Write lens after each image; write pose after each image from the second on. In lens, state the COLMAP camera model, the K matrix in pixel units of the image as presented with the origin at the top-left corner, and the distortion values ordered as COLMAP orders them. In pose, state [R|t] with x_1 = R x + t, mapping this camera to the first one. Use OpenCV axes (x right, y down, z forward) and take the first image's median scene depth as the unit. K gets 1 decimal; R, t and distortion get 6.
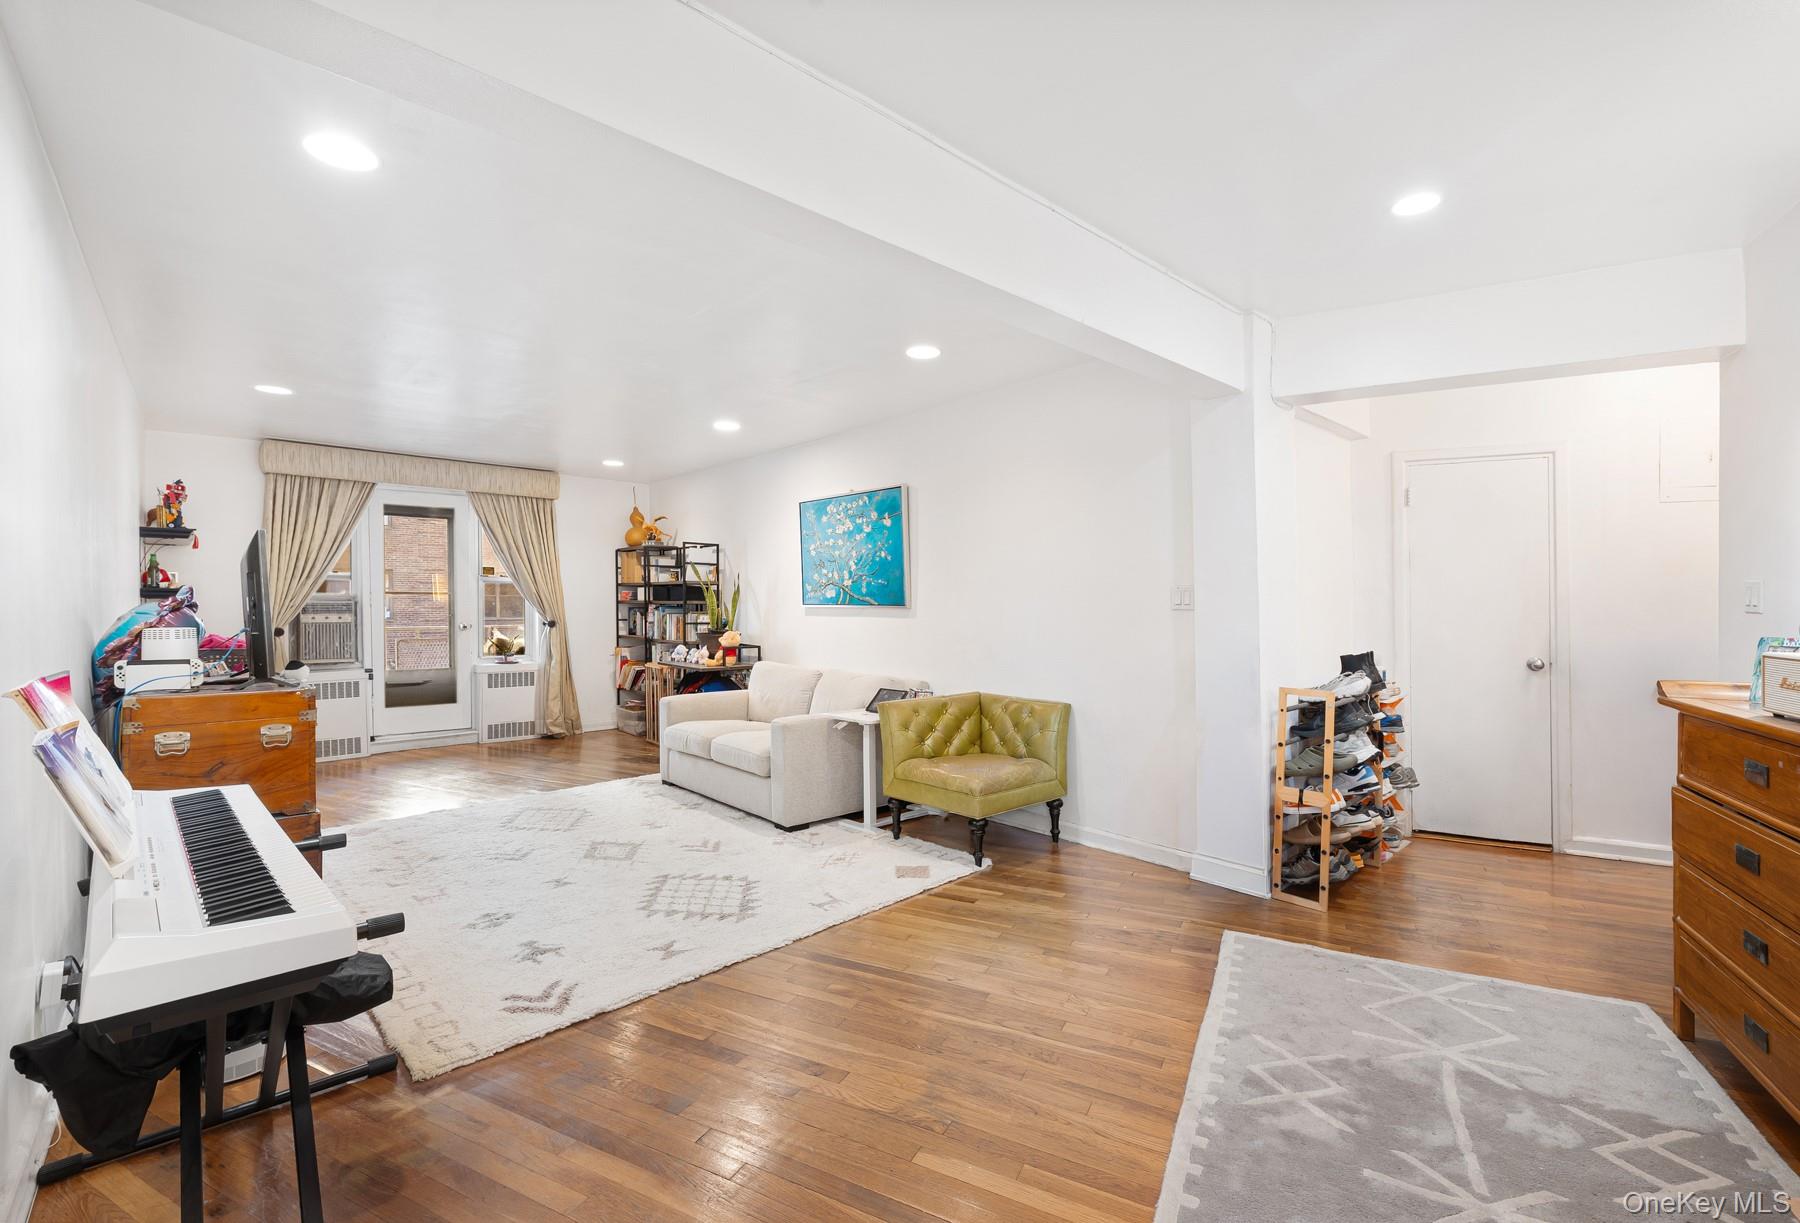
lens RADIAL K [[774.3, 0, 900.2], [0, 774.3, 615.7], [0, 0, 1]] dist [0.000791, -0.001046]
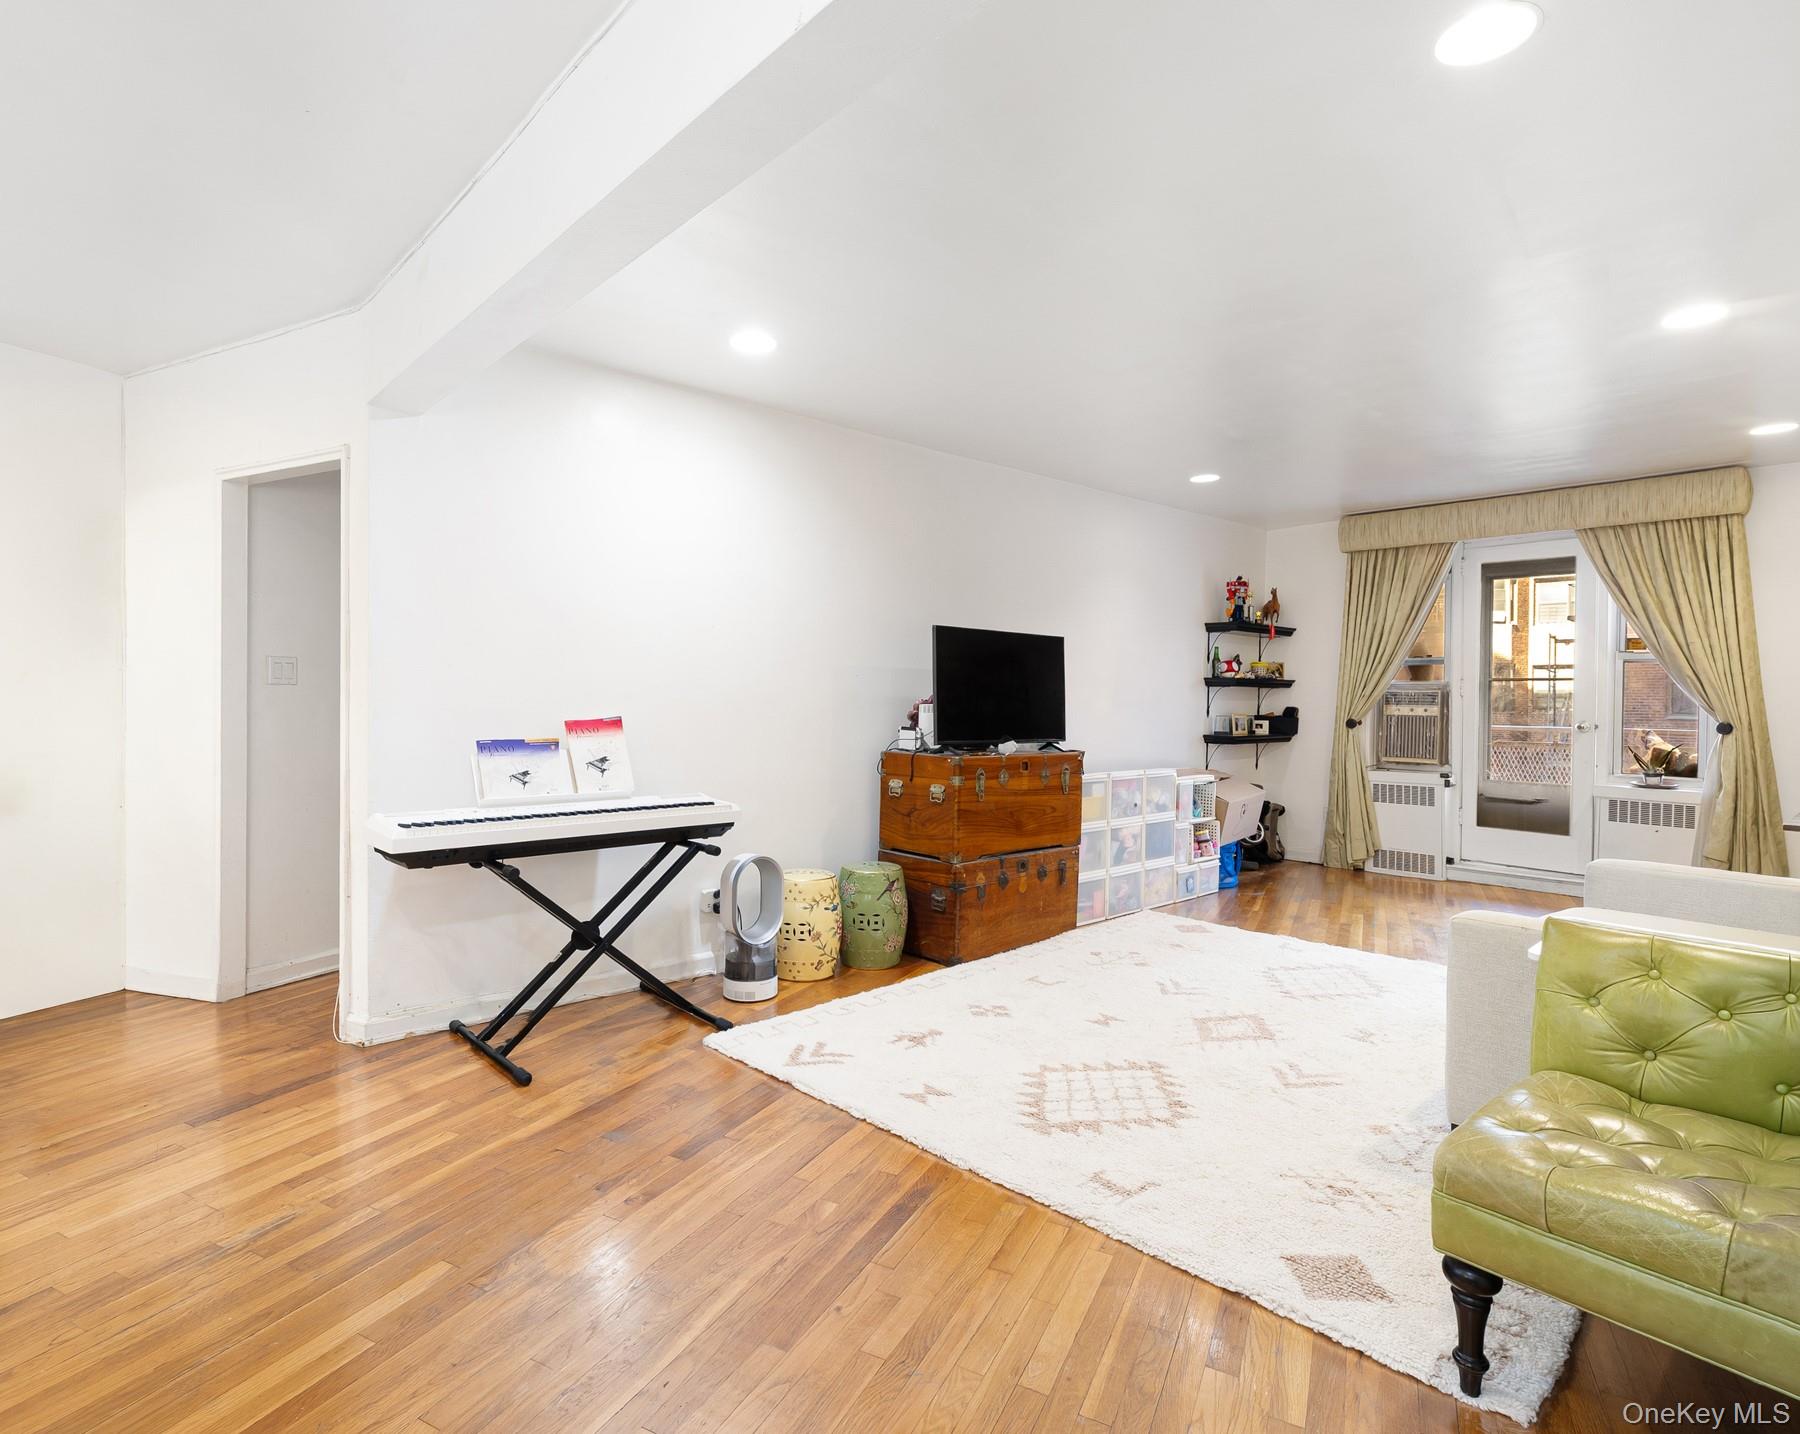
lens RADIAL K [[940.6, 0, 863.5], [0, 940.6, 711.9], [0, 0, 1]] dist [0.005888, 0.000034]
pose [[-0.005846, 0.017664, -0.999827, 0.551091], [-0.024369, 0.999545, 0.017802, 0.002694], [0.999686, 0.024468, -0.005413, 0.721646]]
